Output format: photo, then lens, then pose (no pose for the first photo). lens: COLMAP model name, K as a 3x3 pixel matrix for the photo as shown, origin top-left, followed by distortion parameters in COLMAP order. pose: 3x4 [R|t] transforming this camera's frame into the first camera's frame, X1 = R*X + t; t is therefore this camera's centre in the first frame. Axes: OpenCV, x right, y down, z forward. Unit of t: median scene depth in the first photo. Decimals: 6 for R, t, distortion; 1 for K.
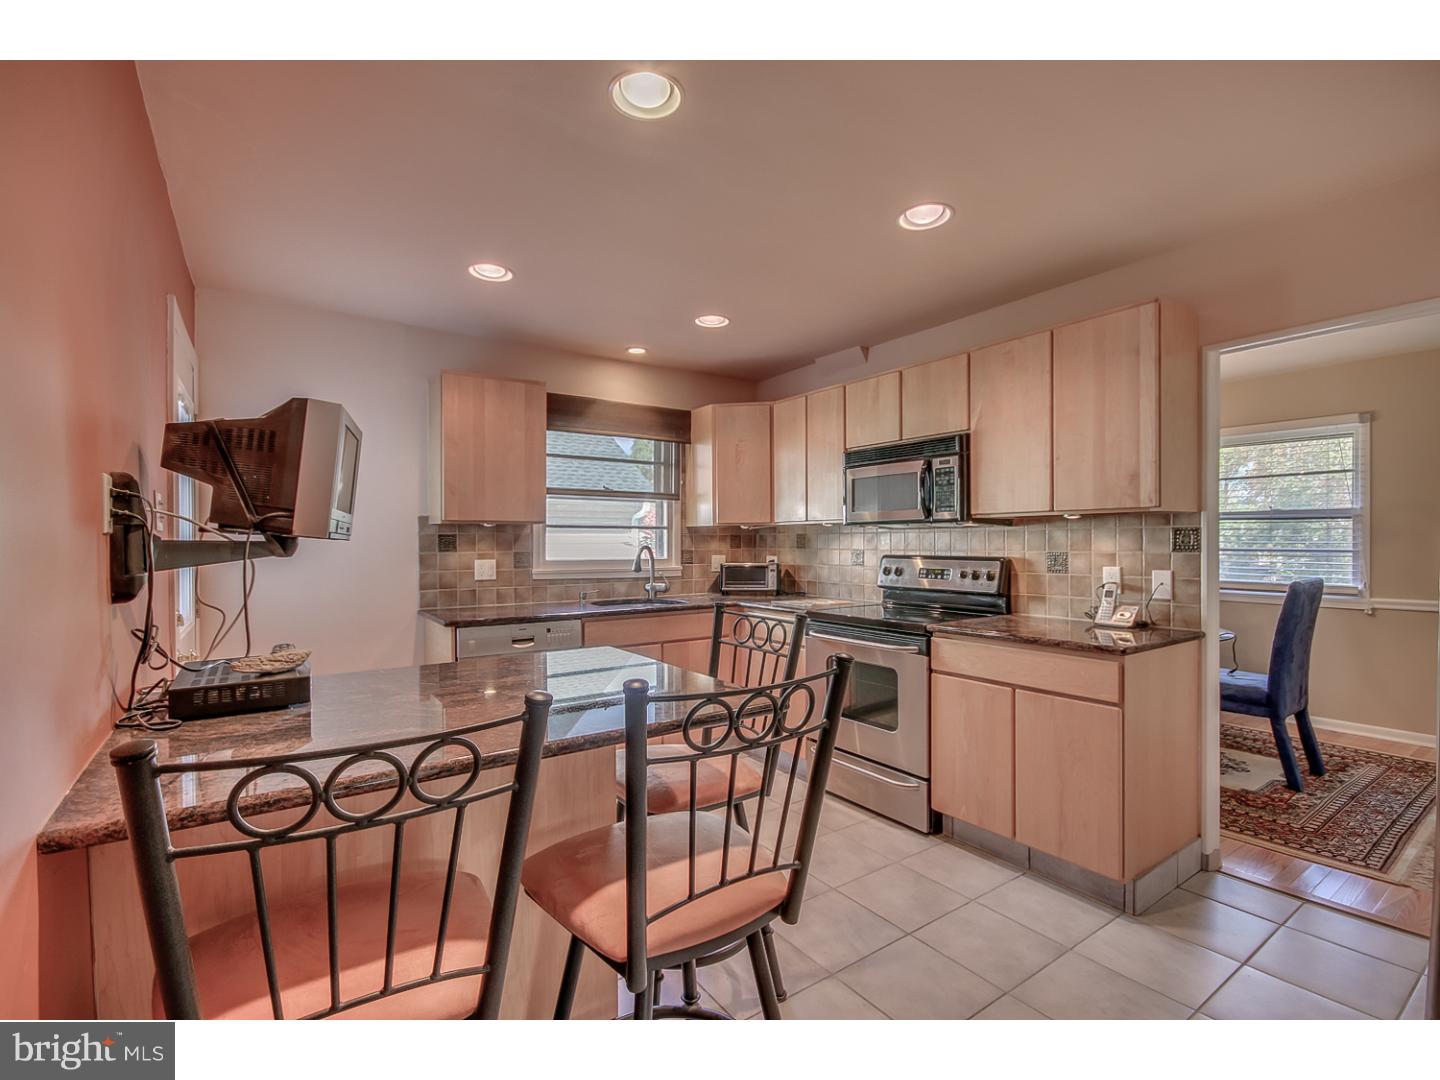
lens RADIAL K [[697.1, 0, 708.0], [0, 697.1, 541.8], [0, 0, 1]] dist [-0.009426, -0.002854]
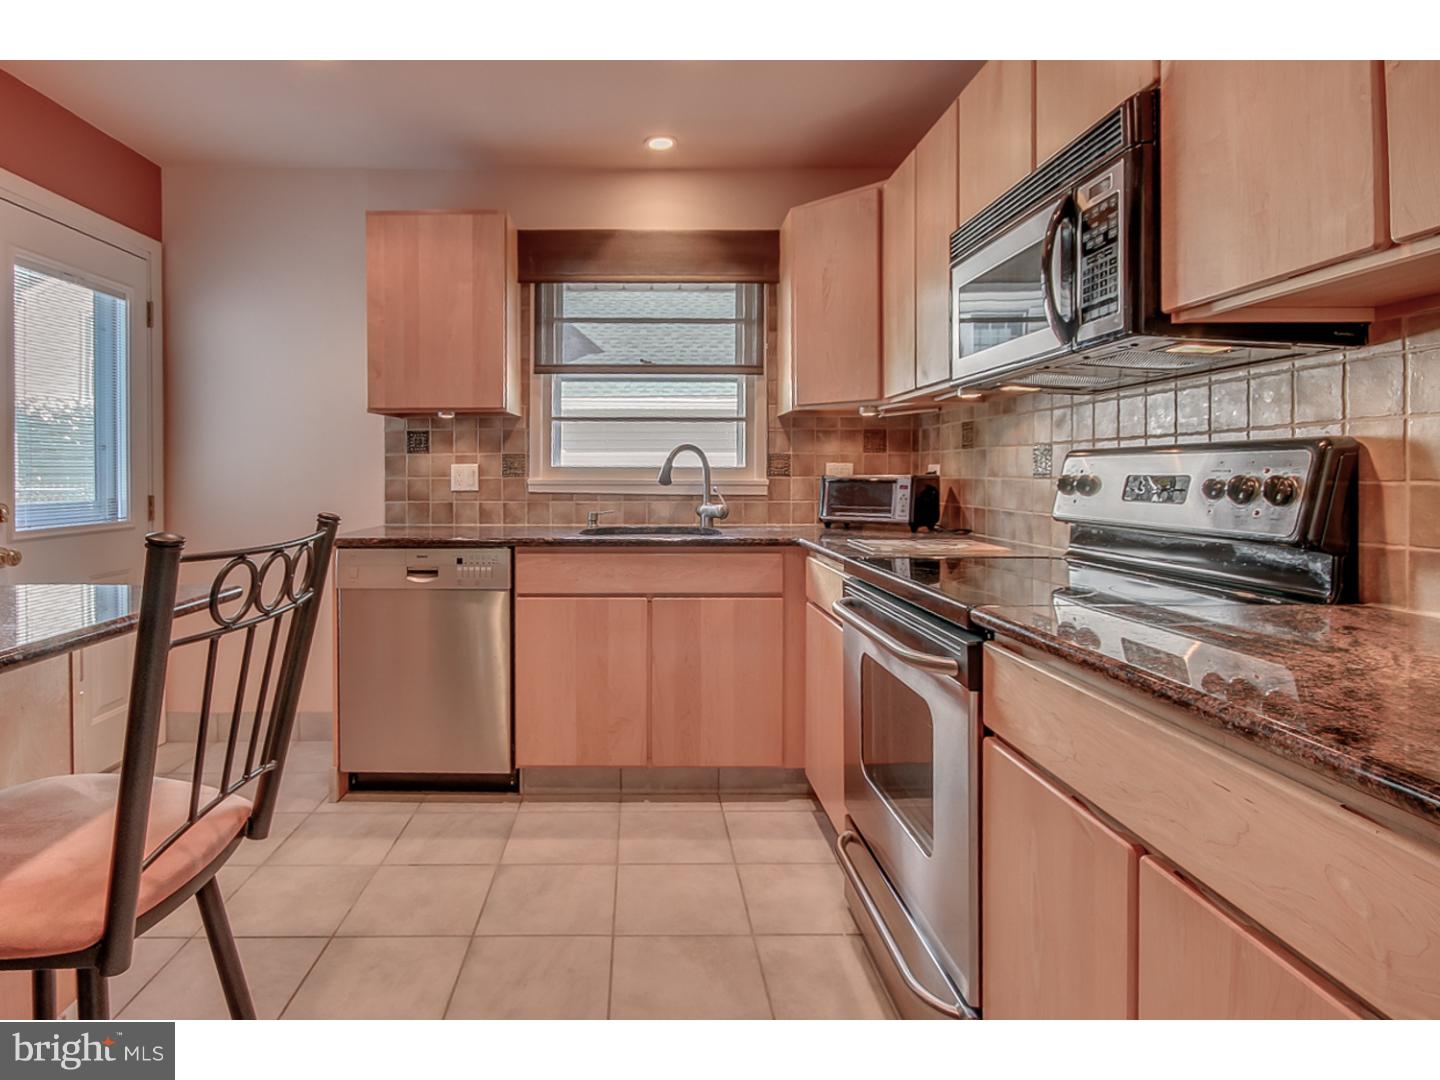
lens RADIAL K [[775.0, 0, 627.7], [0, 775.0, 475.0], [0, 0, 1]] dist [-0.004420, 0.000082]
pose [[0.816598, 0.004250, -0.577191, 0.293547], [-0.003845, 0.999991, 0.001923, 0.033697], [0.577194, 0.000649, 0.816607, 0.396064]]
